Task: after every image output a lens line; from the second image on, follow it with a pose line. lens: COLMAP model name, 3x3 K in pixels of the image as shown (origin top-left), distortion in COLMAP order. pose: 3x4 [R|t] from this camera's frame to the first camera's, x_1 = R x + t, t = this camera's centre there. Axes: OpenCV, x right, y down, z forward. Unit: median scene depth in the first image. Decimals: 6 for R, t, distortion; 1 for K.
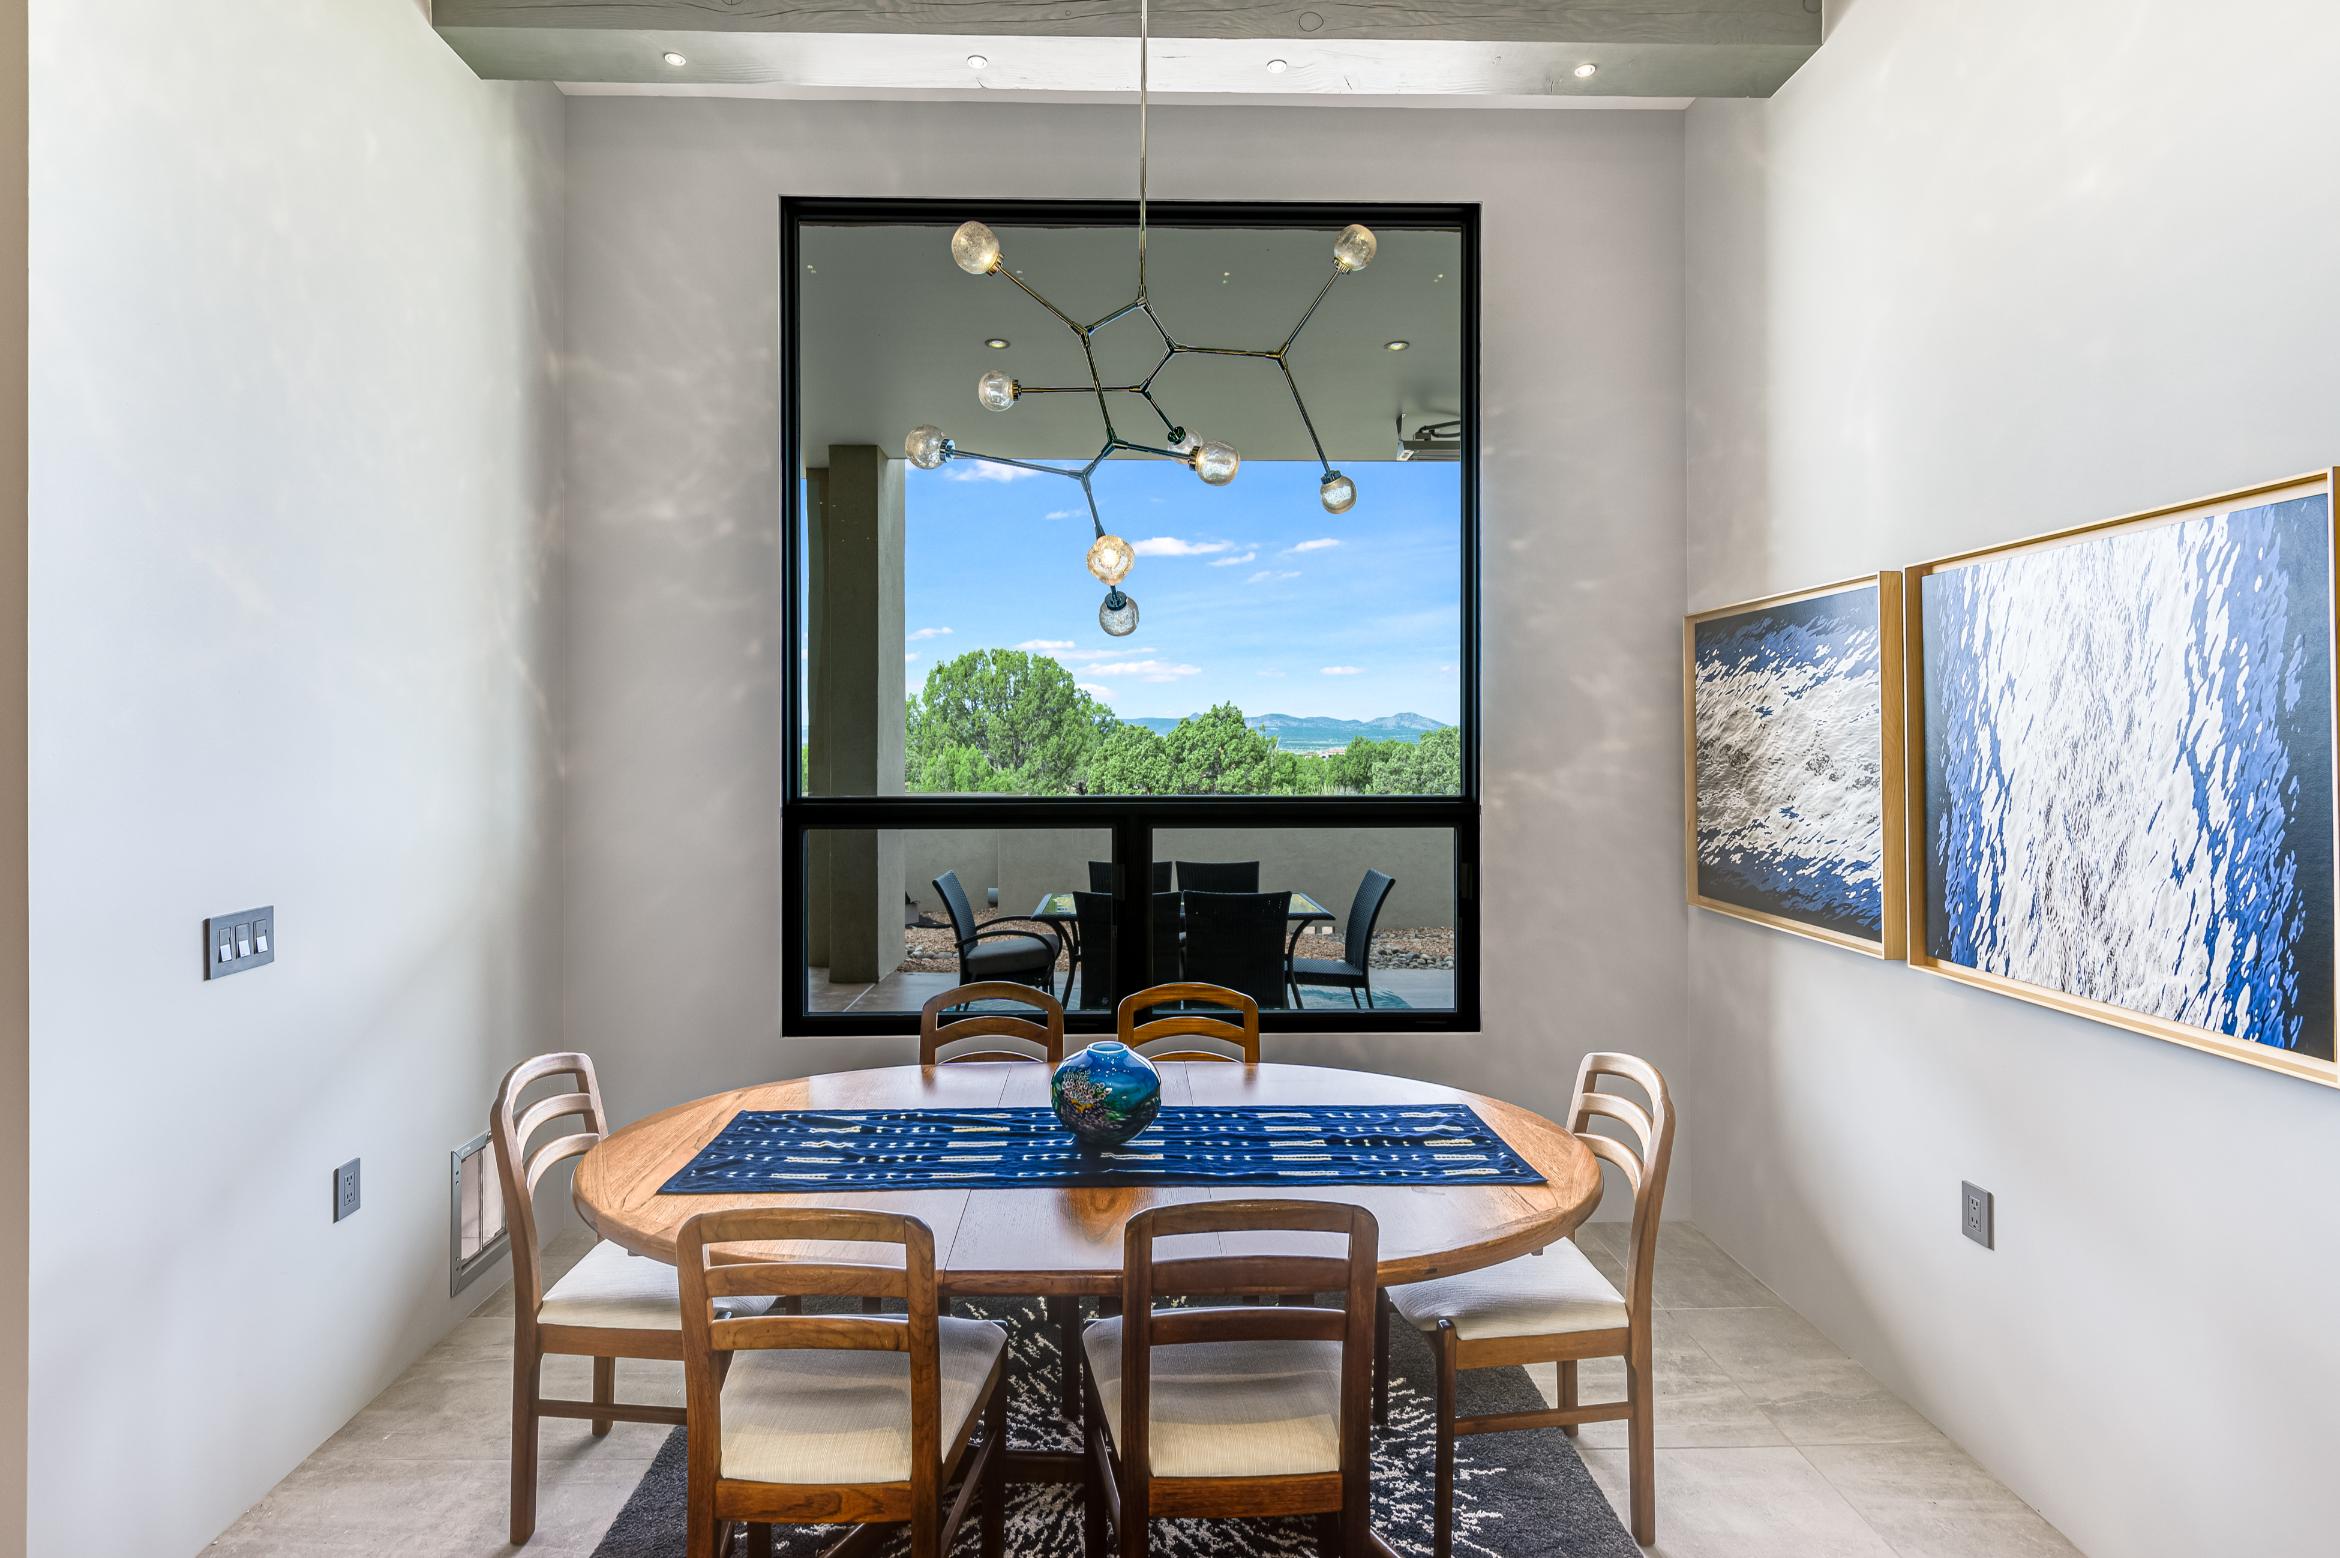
lens RADIAL K [[1095.2, 0, 1166.6], [0, 1095.2, 759.7], [0, 0, 1]] dist [-0.007423, -0.000024]
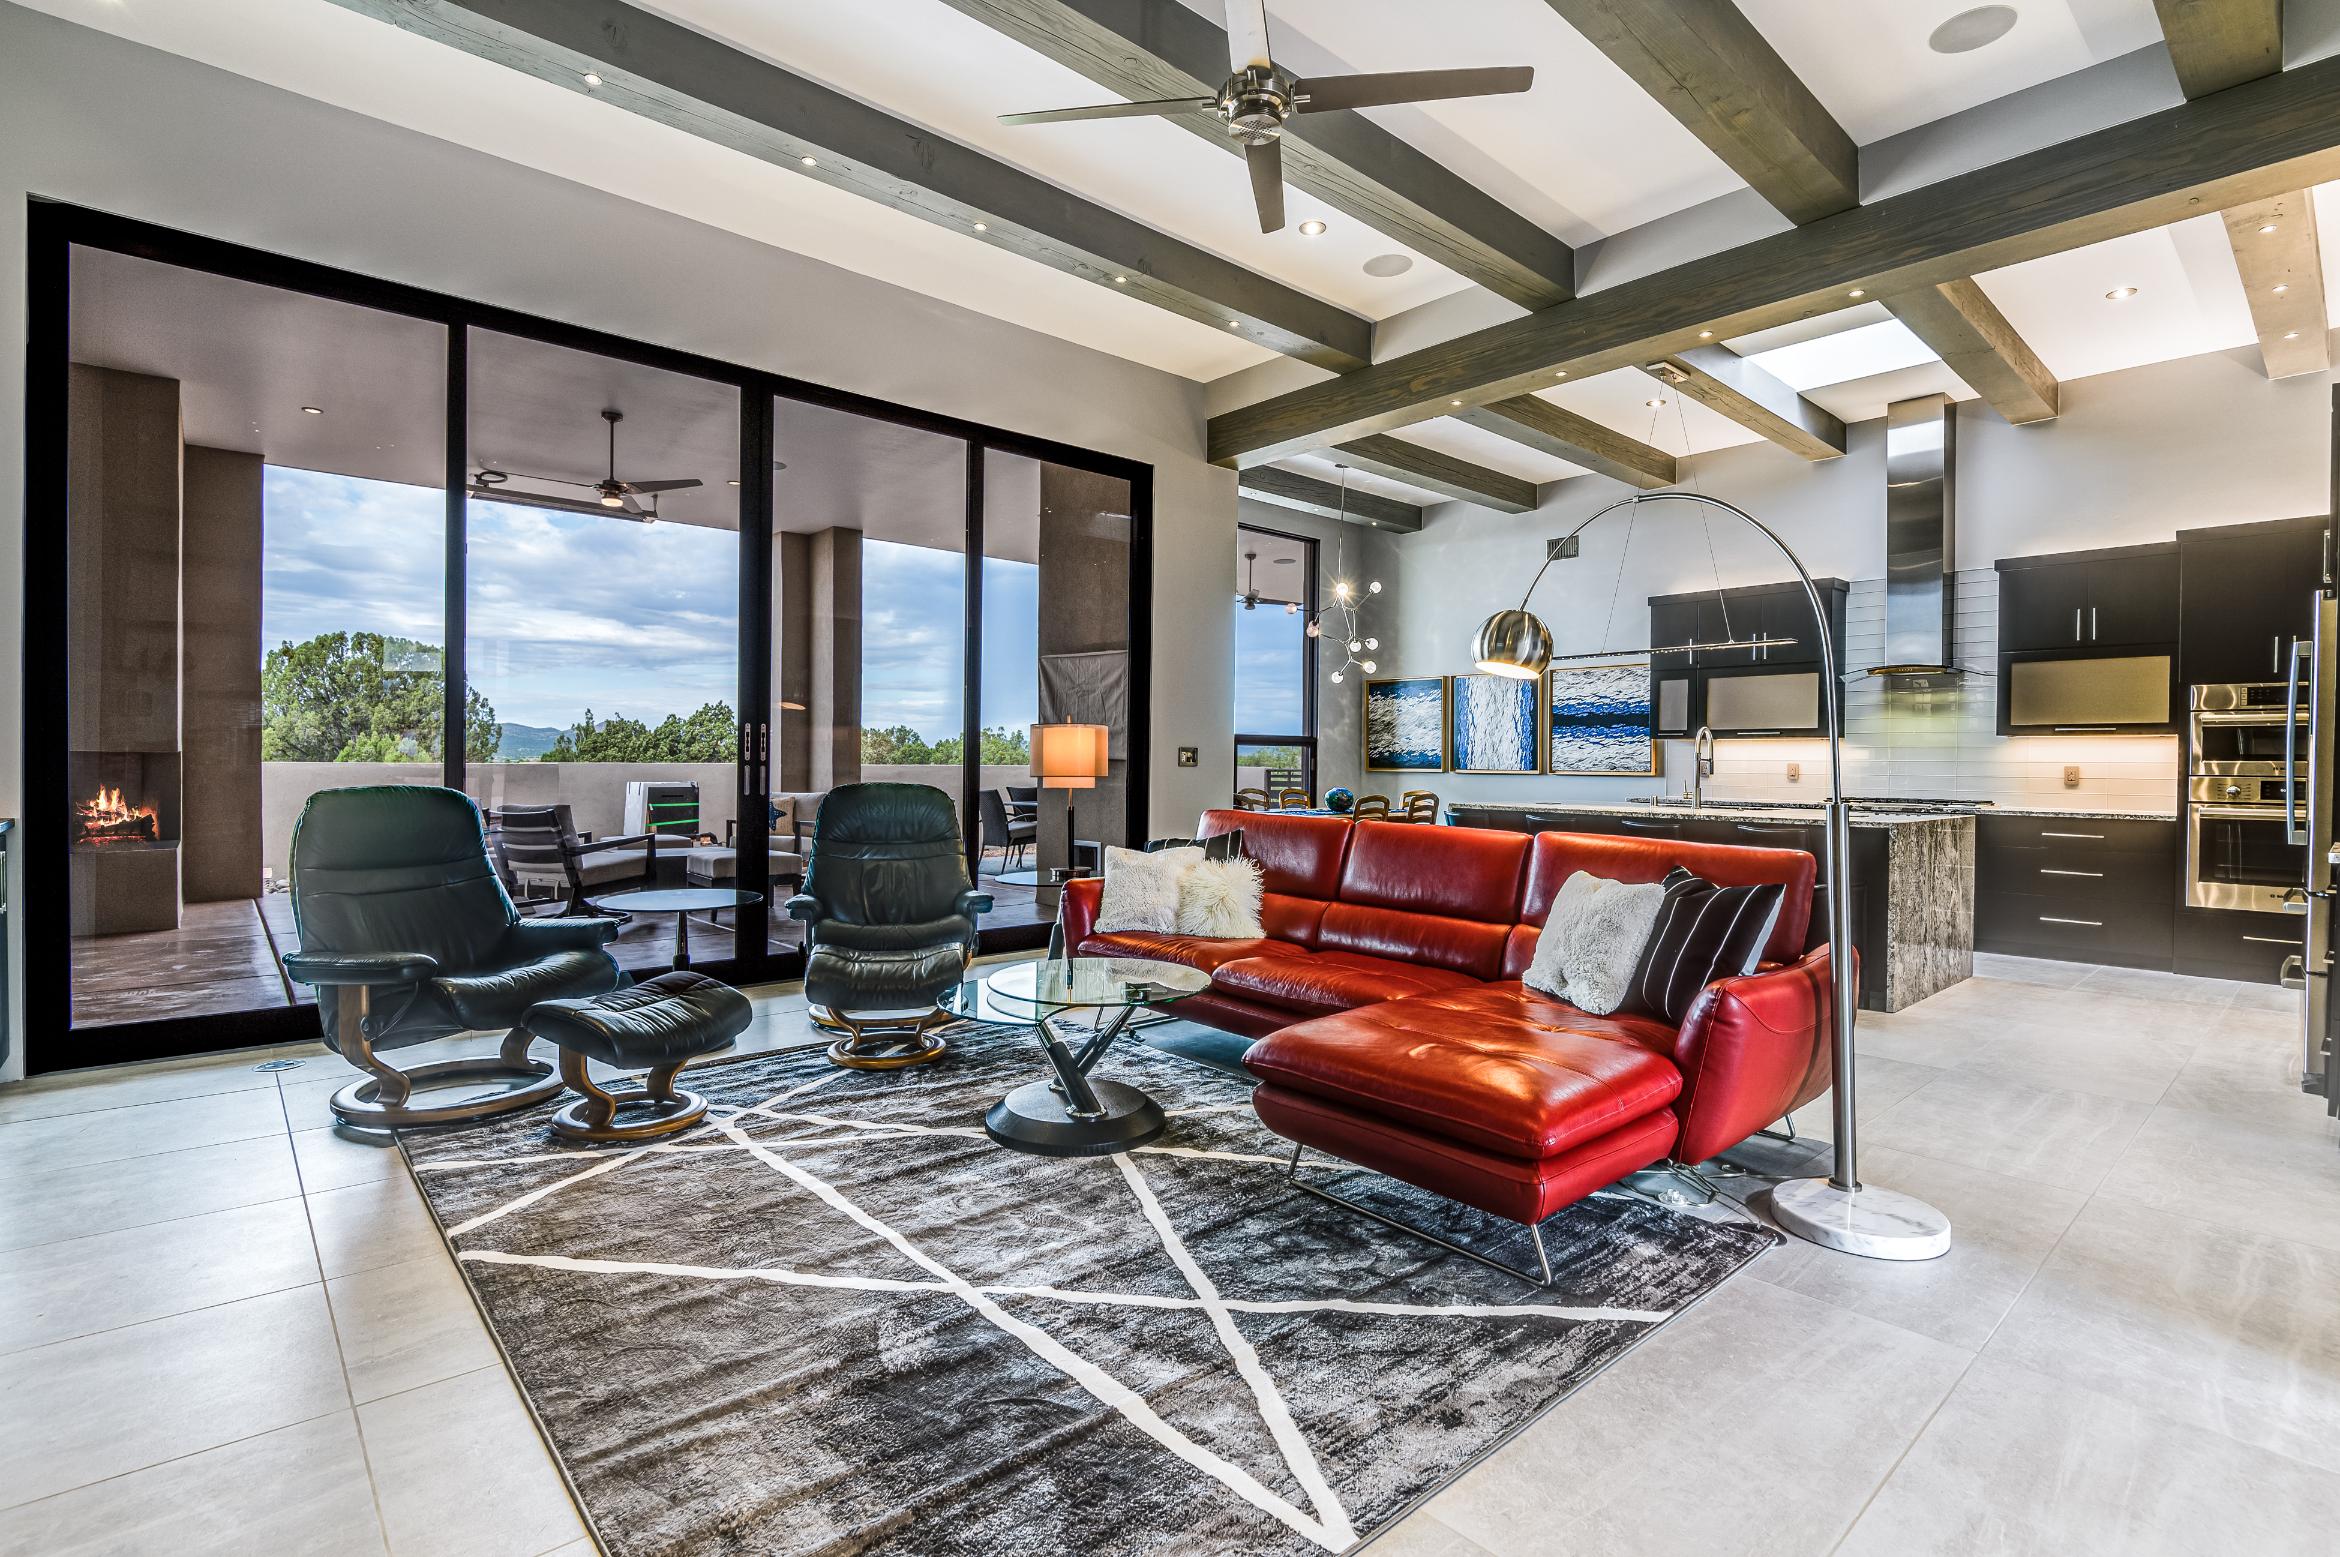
lens RADIAL K [[1095.2, 0, 1148.4], [0, 1095.2, 775.5], [0, 0, 1]] dist [-0.007423, -0.000024]
pose [[0.777577, -0.000541, 0.628788, -2.165570], [-0.001309, 0.999996, 0.002479, 0.149099], [-0.628786, -0.002751, 0.777573, -1.154731]]
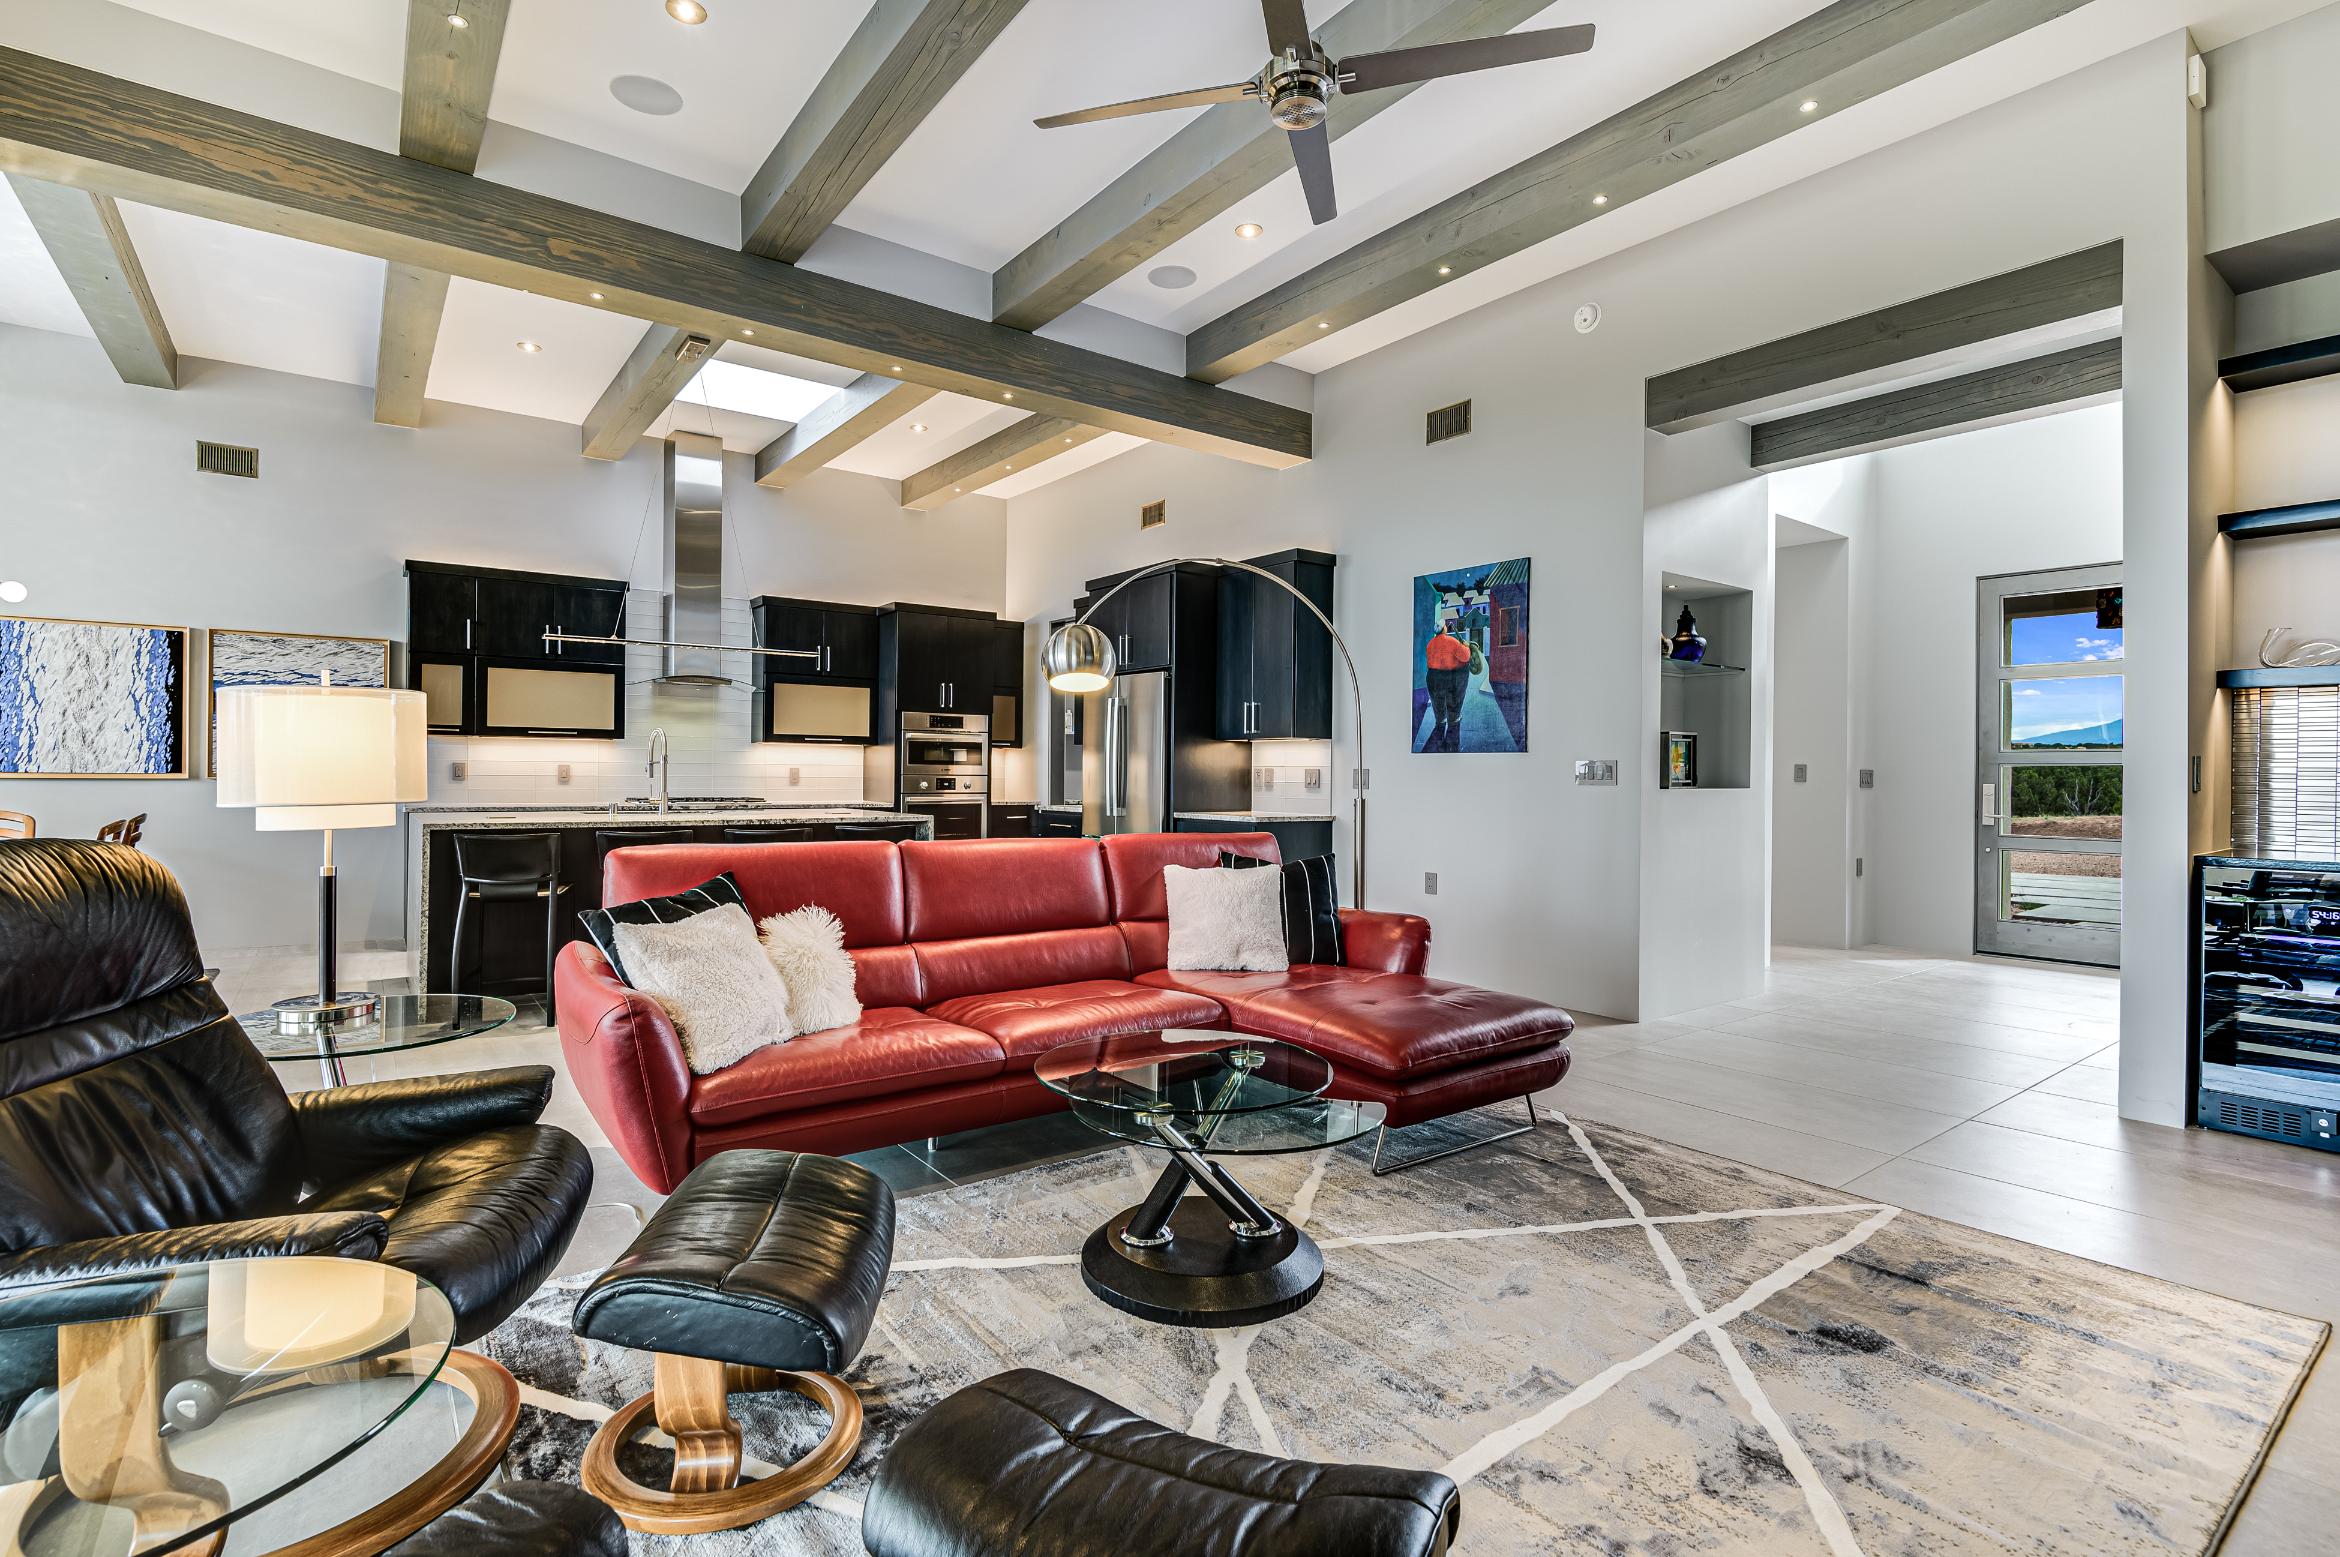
lens RADIAL K [[1095.2, 0, 1175.8], [0, 1095.2, 768.2], [0, 0, 1]] dist [-0.007423, -0.000024]
pose [[-0.573023, -0.000179, 0.819539, -2.185321], [0.002488, 0.999995, 0.001957, 0.131865], [-0.819536, 0.003161, -0.573019, 0.148285]]
